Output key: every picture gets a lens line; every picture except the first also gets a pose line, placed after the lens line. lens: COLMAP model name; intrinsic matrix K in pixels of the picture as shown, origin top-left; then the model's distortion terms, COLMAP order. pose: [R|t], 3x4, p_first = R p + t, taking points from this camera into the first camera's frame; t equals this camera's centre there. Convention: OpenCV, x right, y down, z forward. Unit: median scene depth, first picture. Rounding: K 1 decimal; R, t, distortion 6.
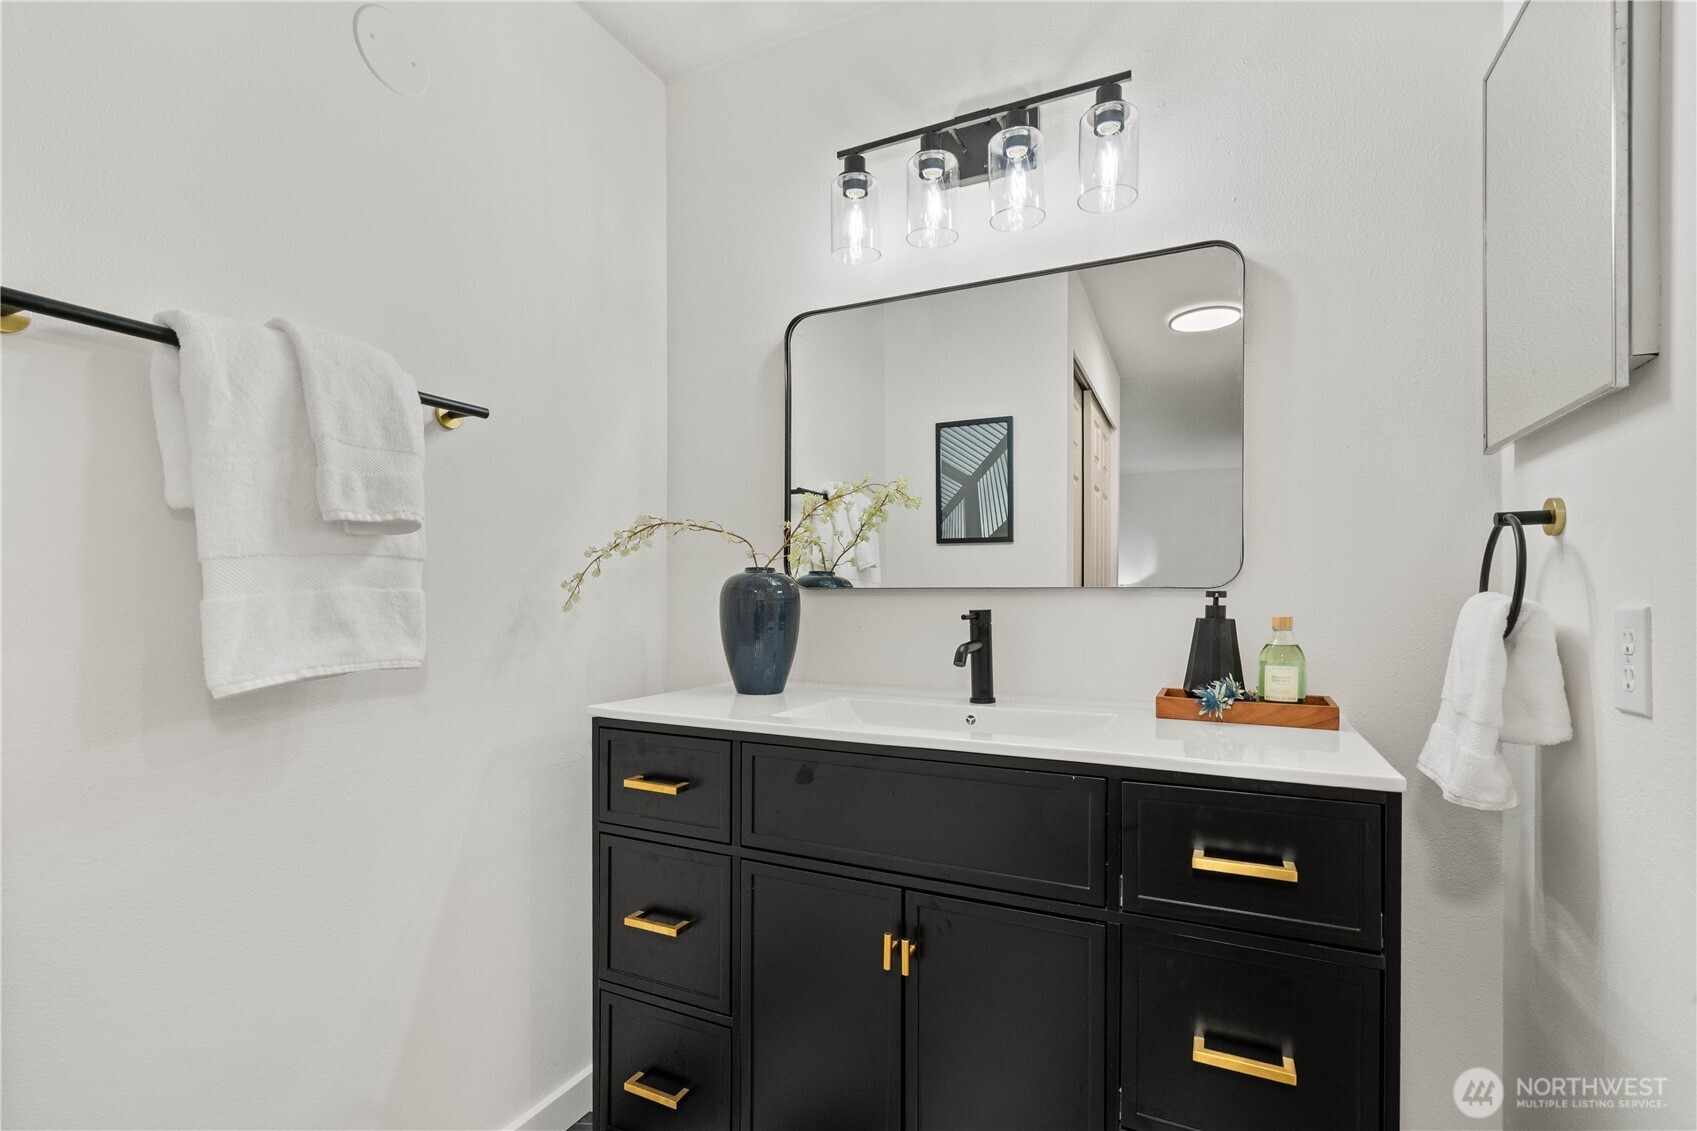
lens RADIAL K [[776.1, 0, 855.6], [0, 776.1, 602.2], [0, 0, 1]] dist [-0.005847, 0.002604]
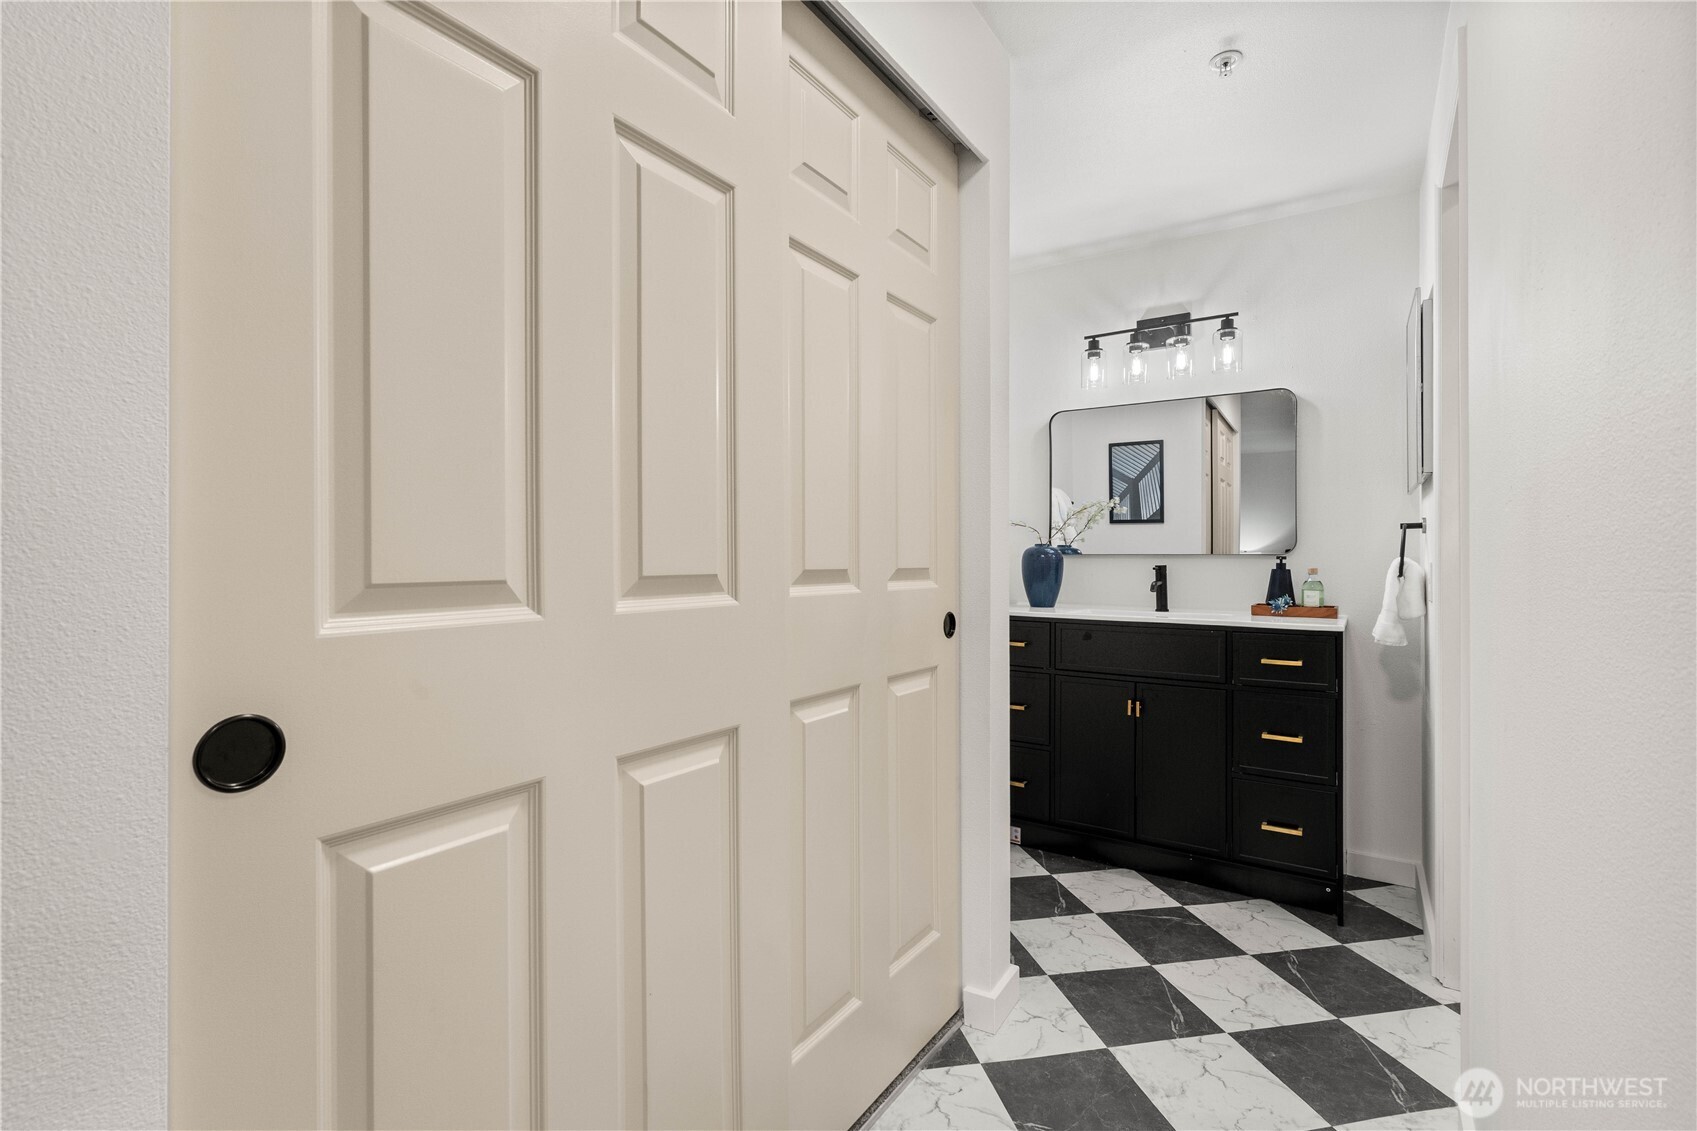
lens RADIAL K [[776.1, 0, 847.6], [0, 776.1, 556.9], [0, 0, 1]] dist [-0.005847, 0.002604]
pose [[0.988794, 0.000087, -0.149289, -0.322595], [-0.001401, 0.999961, -0.008698, 0.006022], [0.149282, 0.008809, 0.988755, -1.046999]]
